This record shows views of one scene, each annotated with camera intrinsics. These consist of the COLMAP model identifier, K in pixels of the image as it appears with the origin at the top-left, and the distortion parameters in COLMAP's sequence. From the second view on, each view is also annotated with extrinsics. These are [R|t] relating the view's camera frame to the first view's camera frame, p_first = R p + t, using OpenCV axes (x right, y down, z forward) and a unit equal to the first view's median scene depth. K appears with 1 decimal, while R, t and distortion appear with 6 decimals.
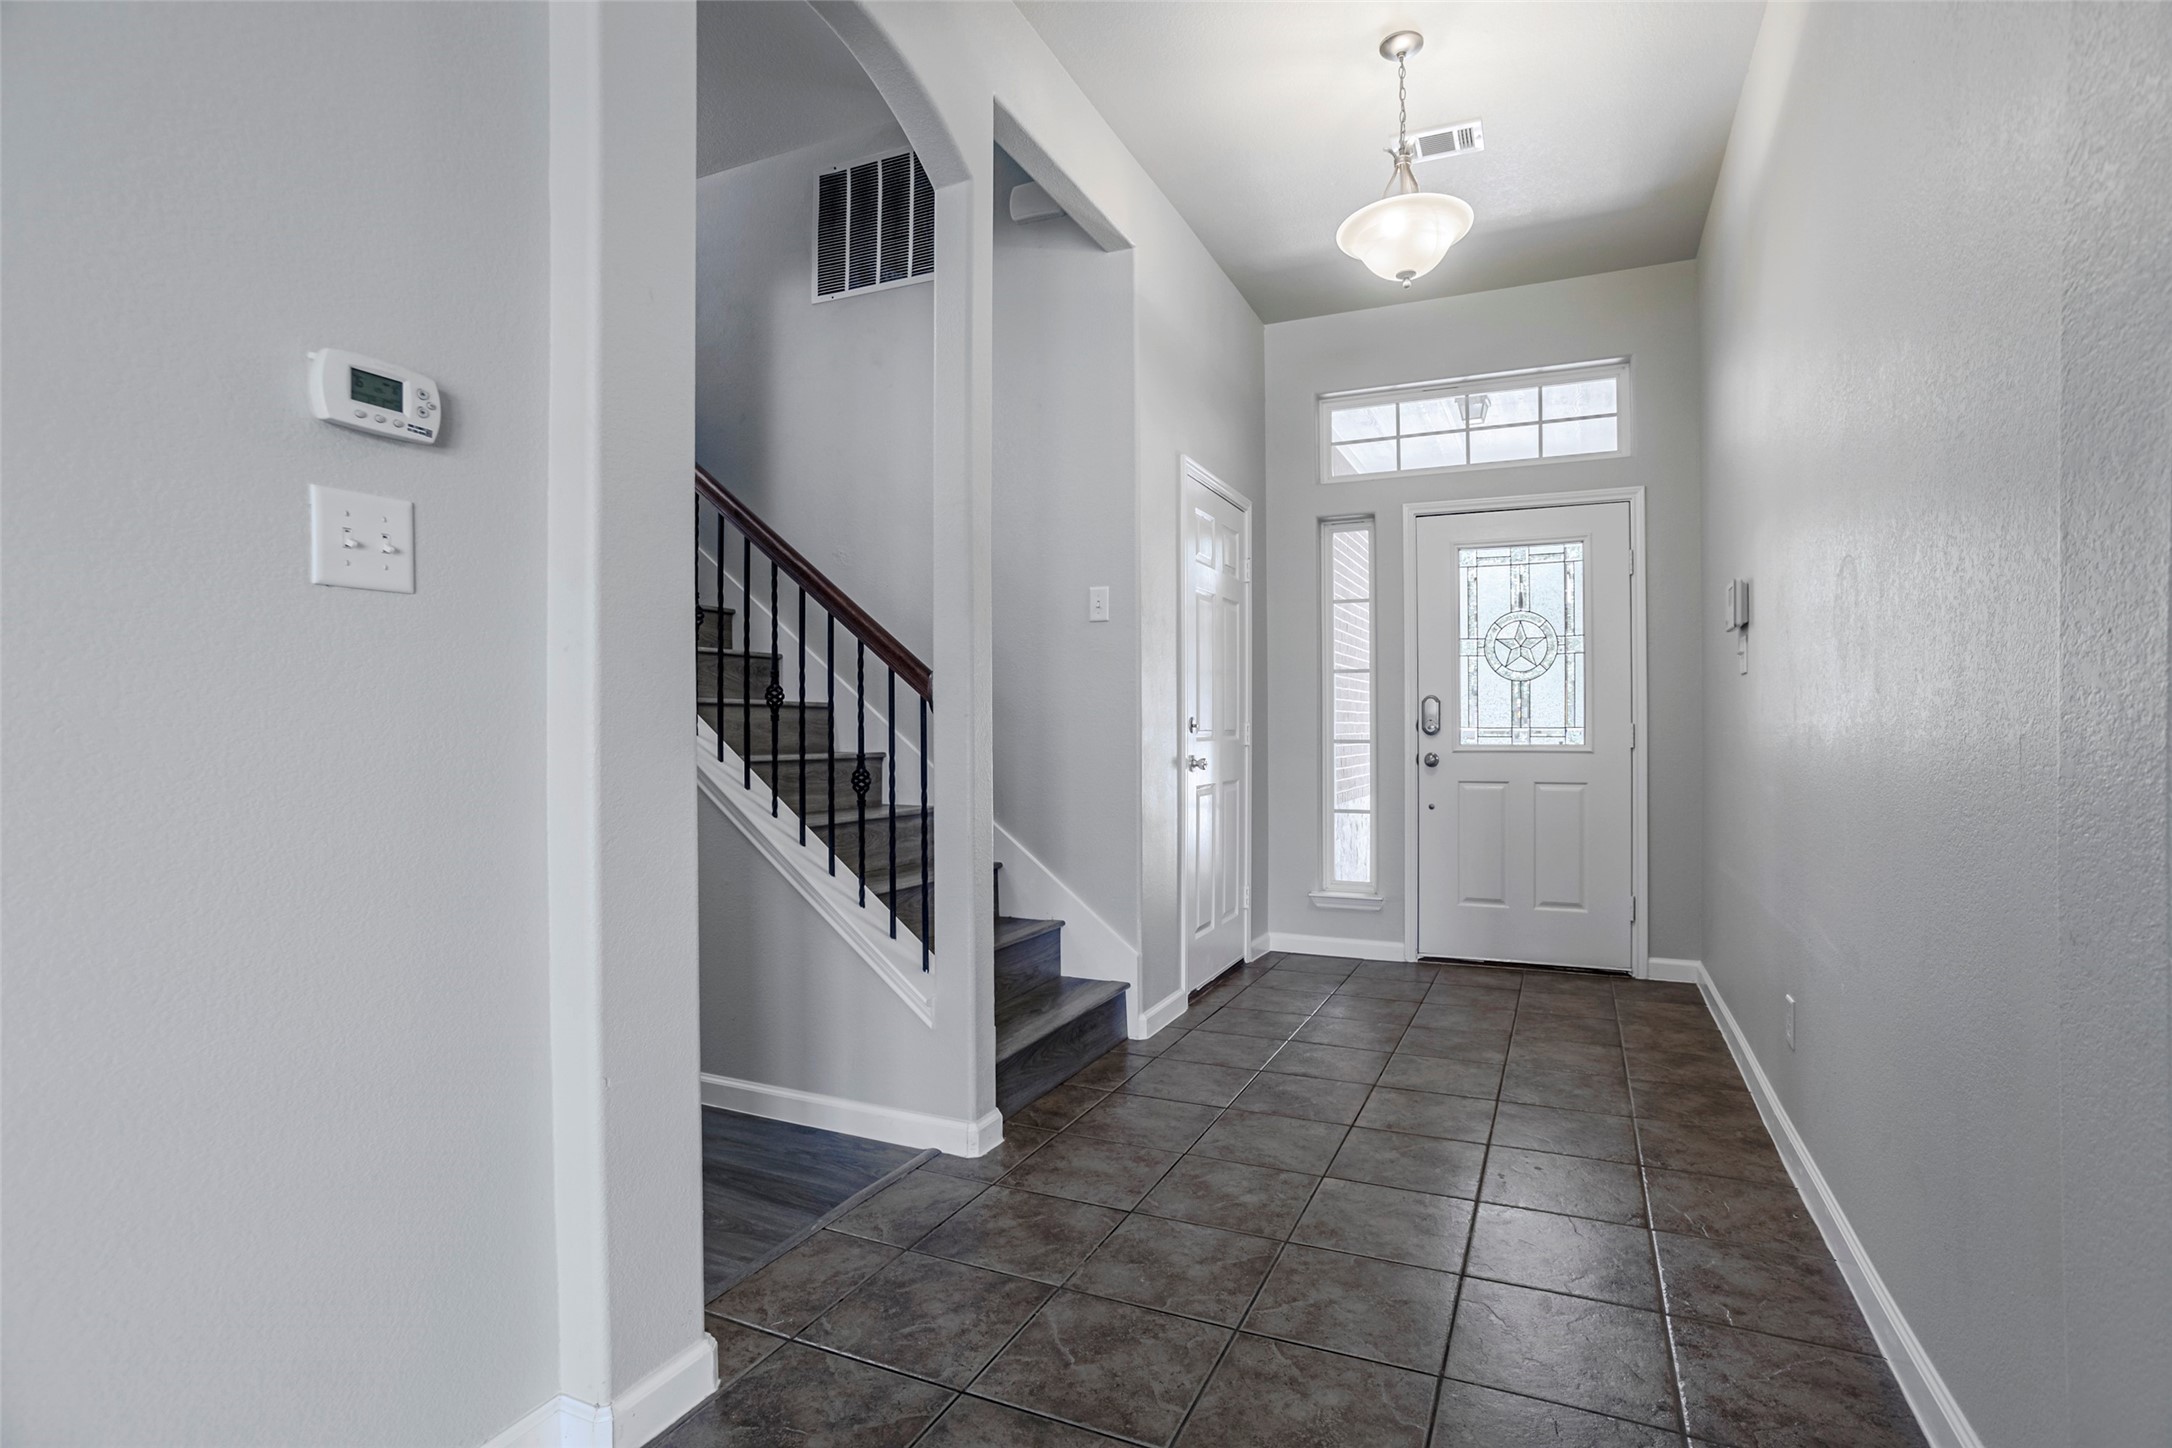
lens RADIAL K [[1079.7, 0, 1103.7], [0, 1079.7, 731.3], [0, 0, 1]] dist [-0.015175, 0.006875]
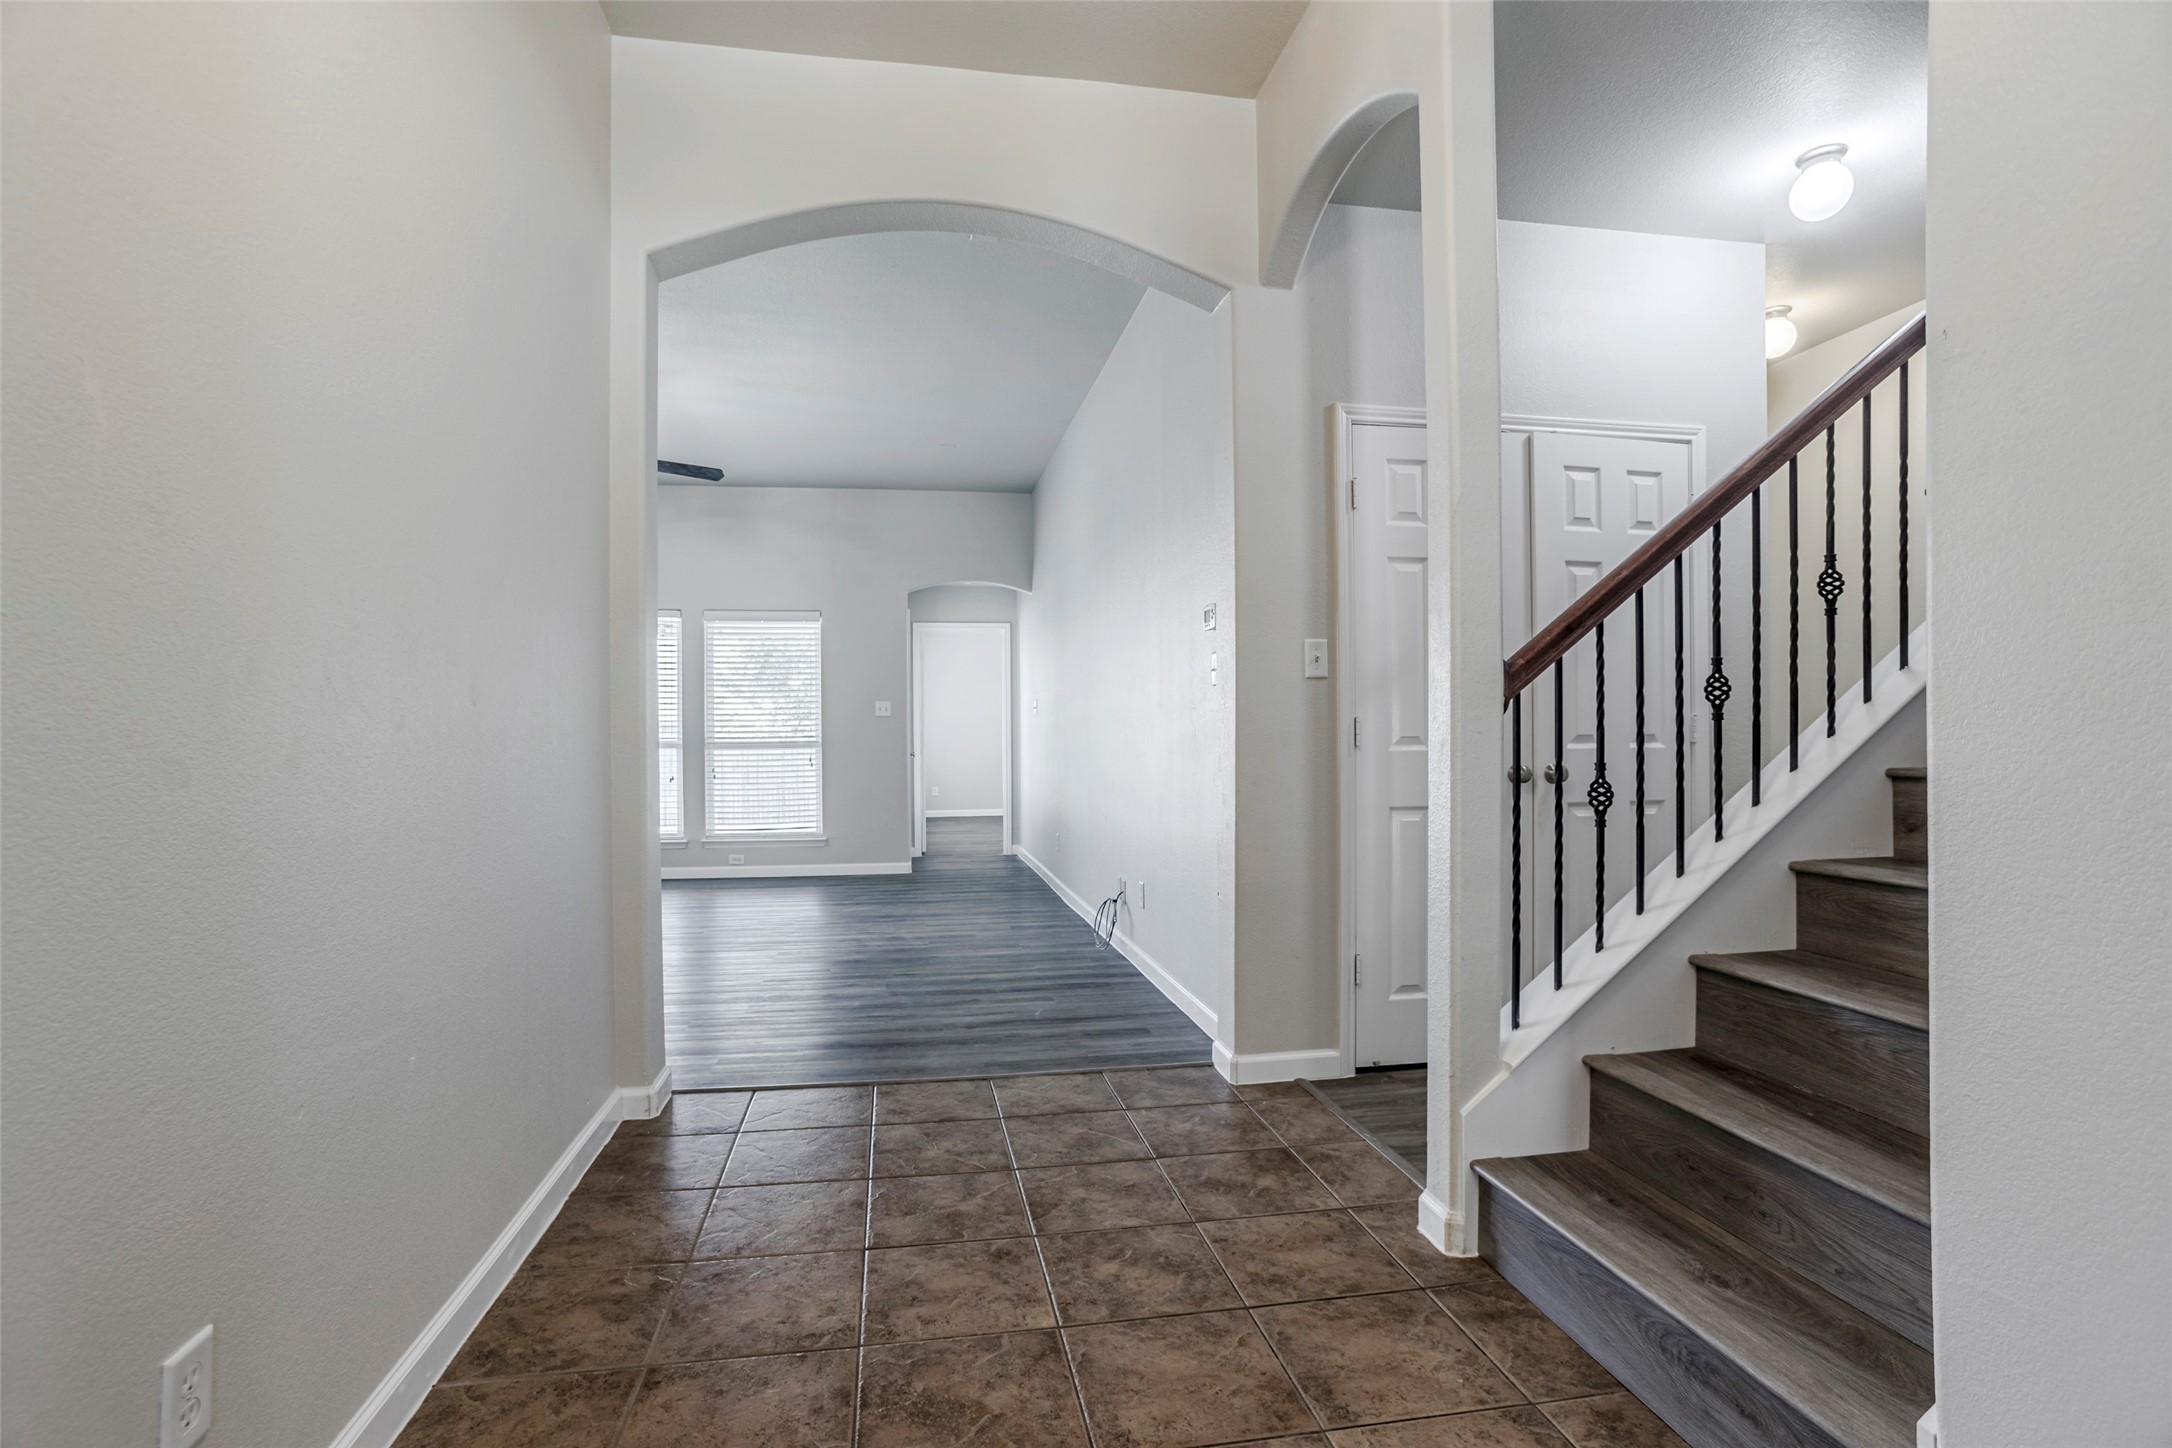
lens RADIAL K [[1079.7, 0, 1101.3], [0, 1079.7, 740.9], [0, 0, 1]] dist [-0.015175, 0.006875]
pose [[-0.826318, 0.005497, -0.563177, 0.691560], [0.008061, 0.999965, -0.002068, 0.007635], [0.563146, -0.006249, -0.826334, 1.889592]]
